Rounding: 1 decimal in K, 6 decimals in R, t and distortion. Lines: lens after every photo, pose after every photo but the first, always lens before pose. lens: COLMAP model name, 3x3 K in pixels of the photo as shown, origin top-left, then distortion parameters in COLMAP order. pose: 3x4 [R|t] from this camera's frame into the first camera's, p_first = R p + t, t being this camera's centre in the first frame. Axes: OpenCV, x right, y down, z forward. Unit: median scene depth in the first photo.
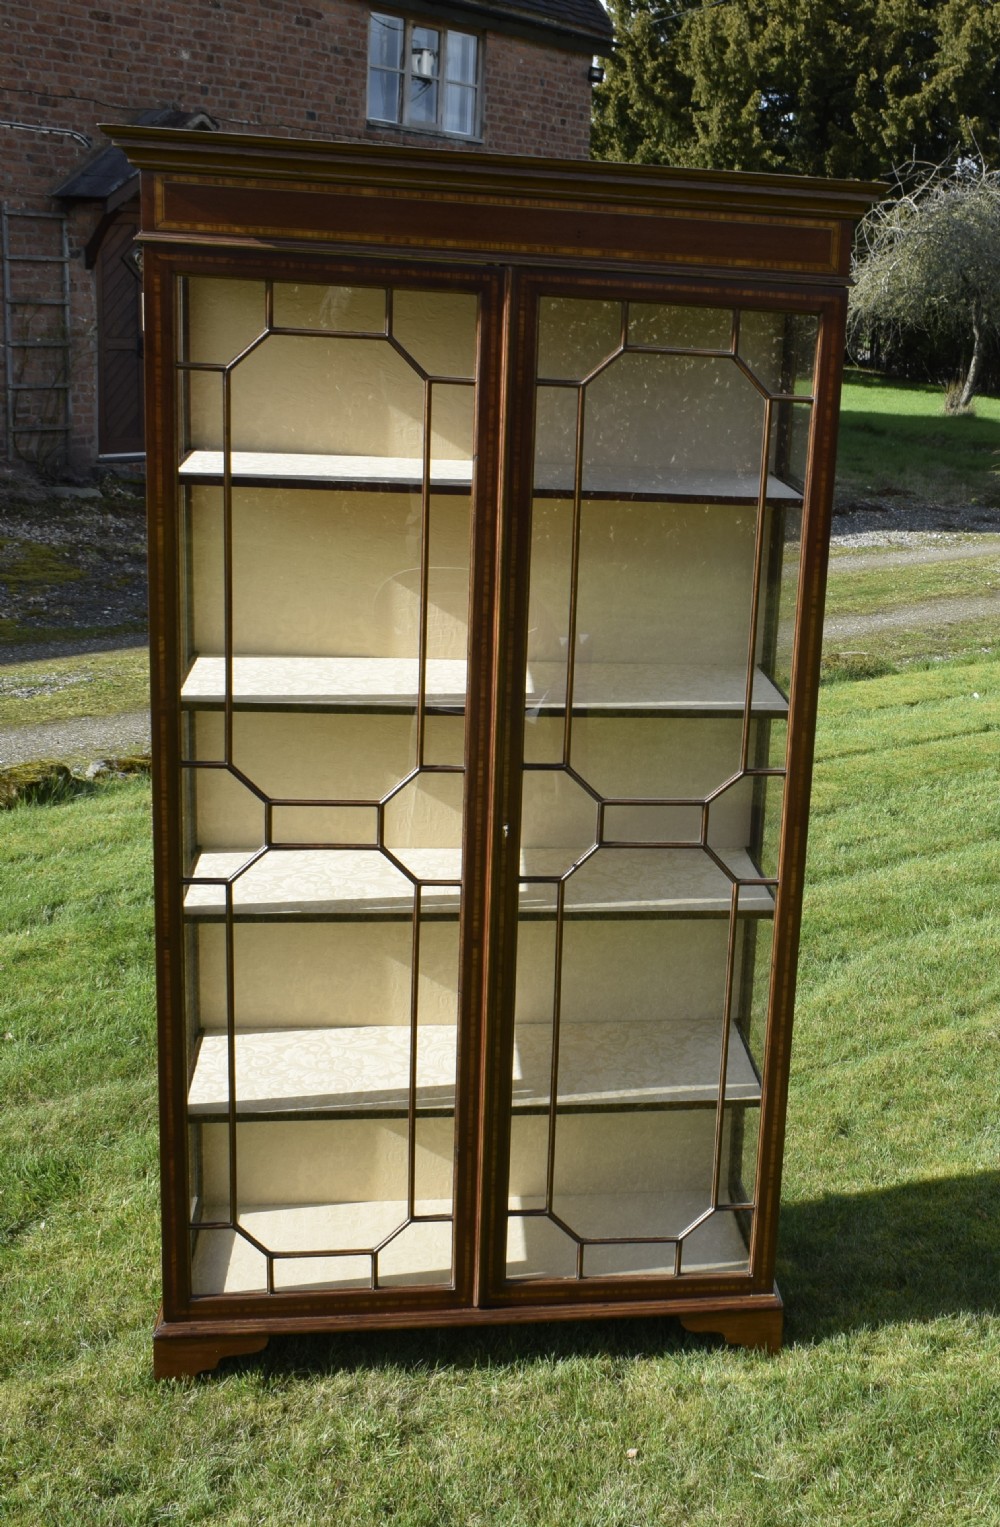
lens RADIAL K [[1816.1, 0, 790.0], [0, 1816.1, 734.0], [0, 0, 1]] dist [-0.015541, -0.000575]
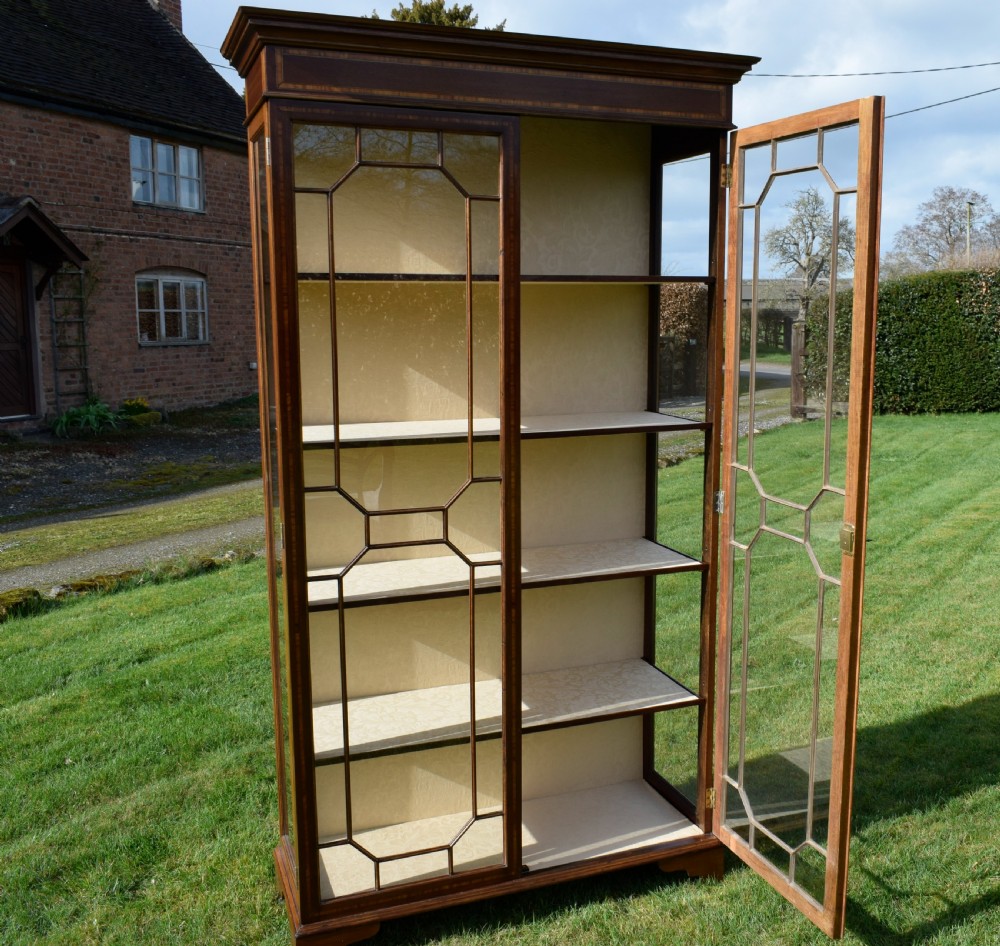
lens RADIAL K [[1081.2, 0, 583.8], [0, 1081.2, 474.8], [0, 0, 1]] dist [-0.028799, 0.015326]
pose [[0.977256, -0.096064, 0.189056, -0.248976], [0.112238, 0.990712, -0.076767, 0.079469], [-0.179925, 0.096240, 0.978961, 0.157023]]
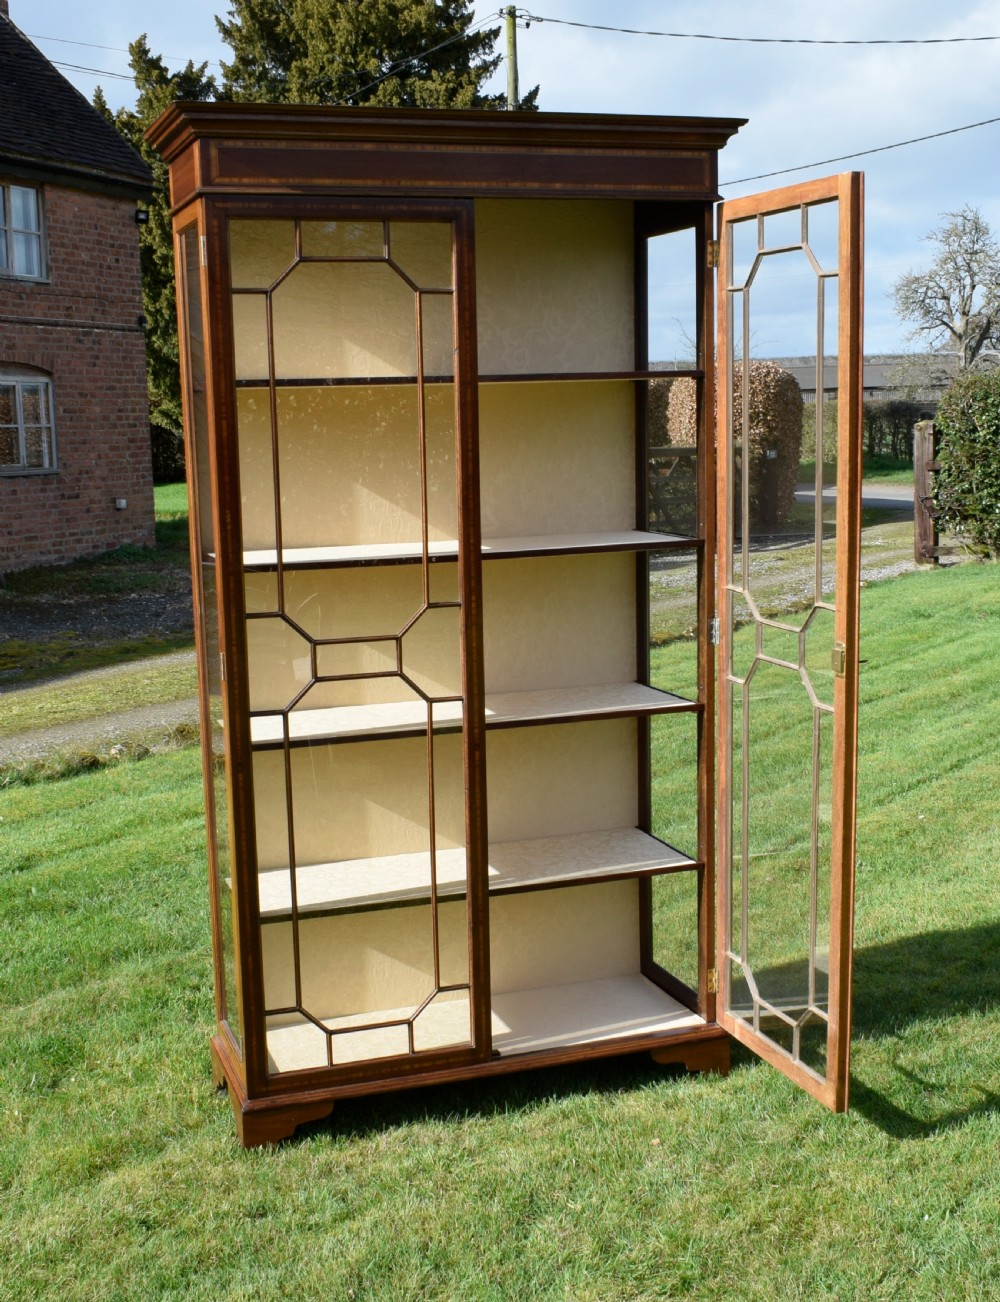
lens RADIAL K [[1688.4, 0, 505.9], [0, 1688.4, 692.5], [0, 0, 1]] dist [-0.017595, -0.018760]
pose [[0.986197, -0.112606, 0.121389, -0.269247], [0.121776, 0.990018, -0.070958, 0.151009], [-0.112187, 0.084761, 0.990065, -0.136804]]
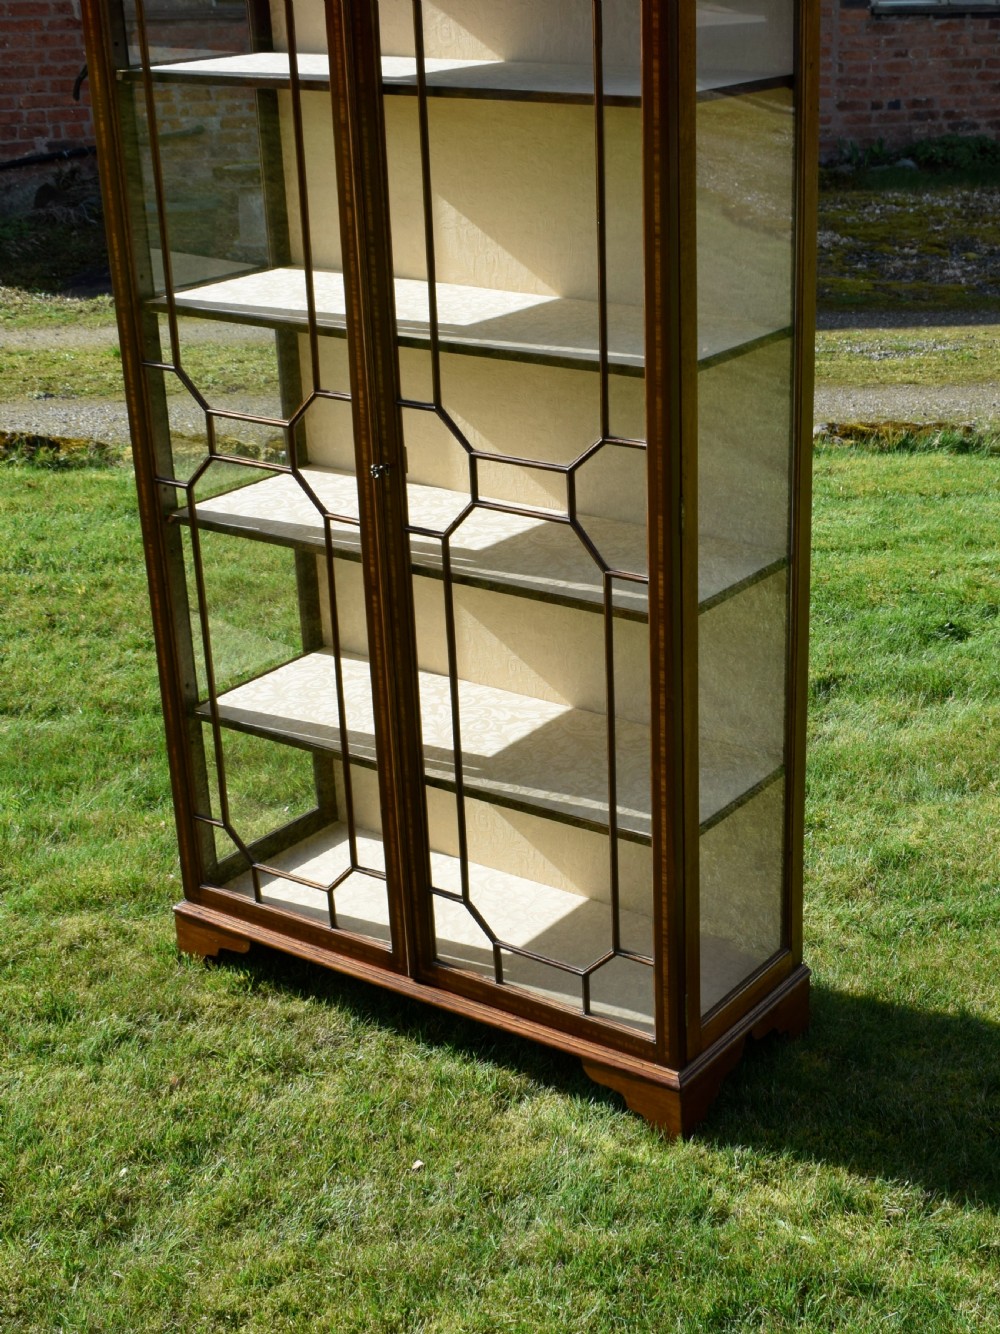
lens RADIAL K [[1978.2, 0, 648.1], [0, 1978.2, 669.8], [0, 0, 1]] dist [0.004198, -0.077051]
pose [[0.711006, 0.189042, -0.677299, 0.578367], [-0.113751, 0.981421, 0.154513, -0.015881], [0.693925, -0.032816, 0.719299, 0.339520]]
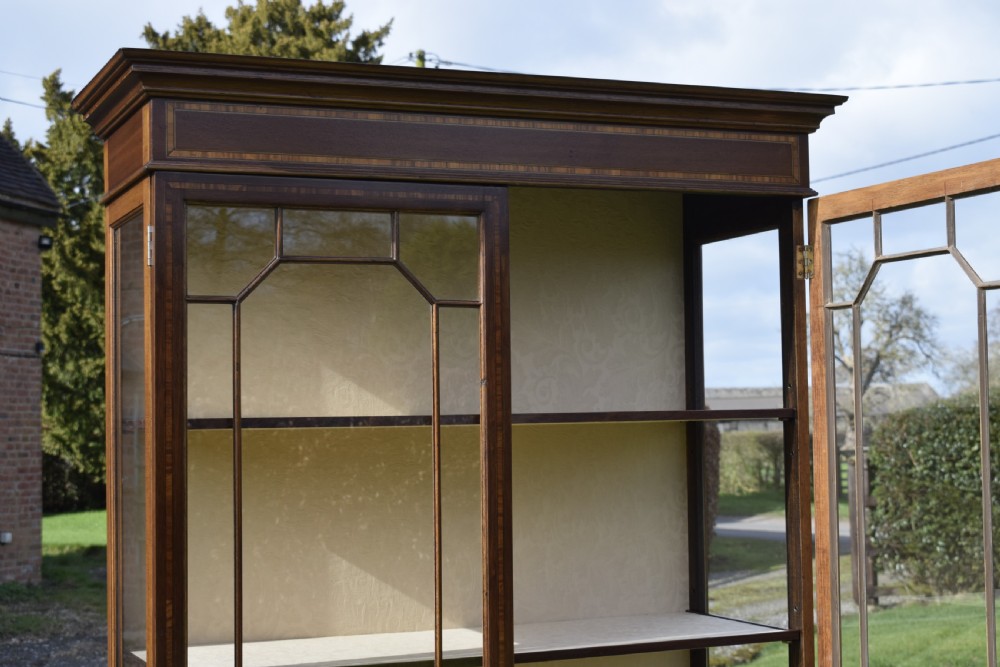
lens RADIAL K [[1695.4, 0, 500.0], [0, 1695.4, 333.5], [0, 0, 1]] dist [-0.009944, -0.063265]
pose [[0.976731, -0.072799, 0.201735, -0.297617], [0.129715, 0.949604, -0.285353, 0.068326], [-0.170795, 0.304881, 0.936951, 0.136404]]
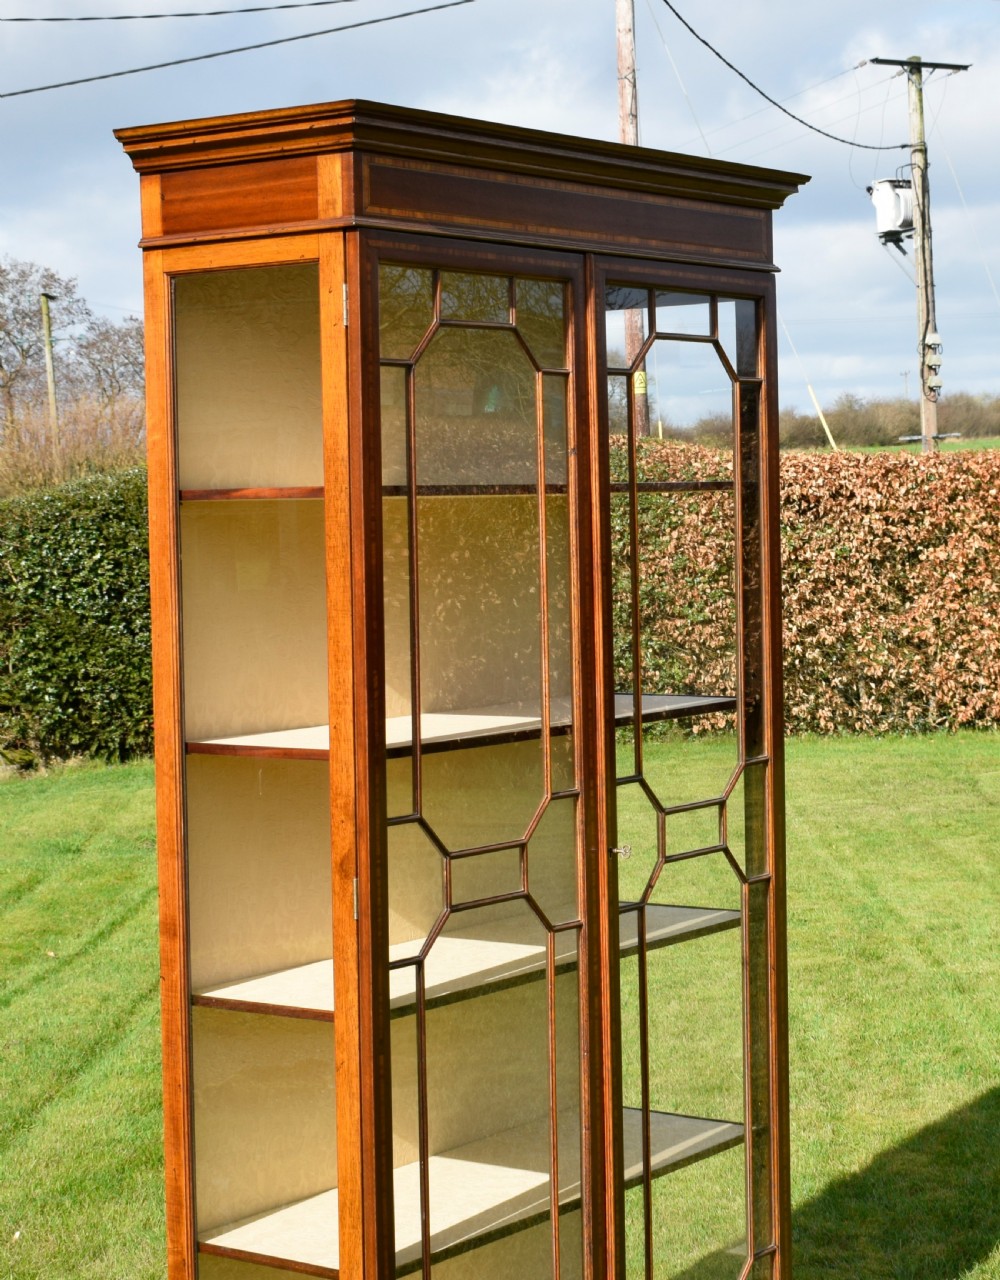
lens RADIAL K [[2628.6, 0, 572.6], [0, 2628.6, 639.8], [0, 0, 1]] dist [0.004294, -0.008907]
pose [[0.725478, -0.117312, 0.678174, -0.971808], [0.240092, 0.966603, -0.089633, 0.057916], [-0.645010, 0.227851, 0.729415, 0.015294]]
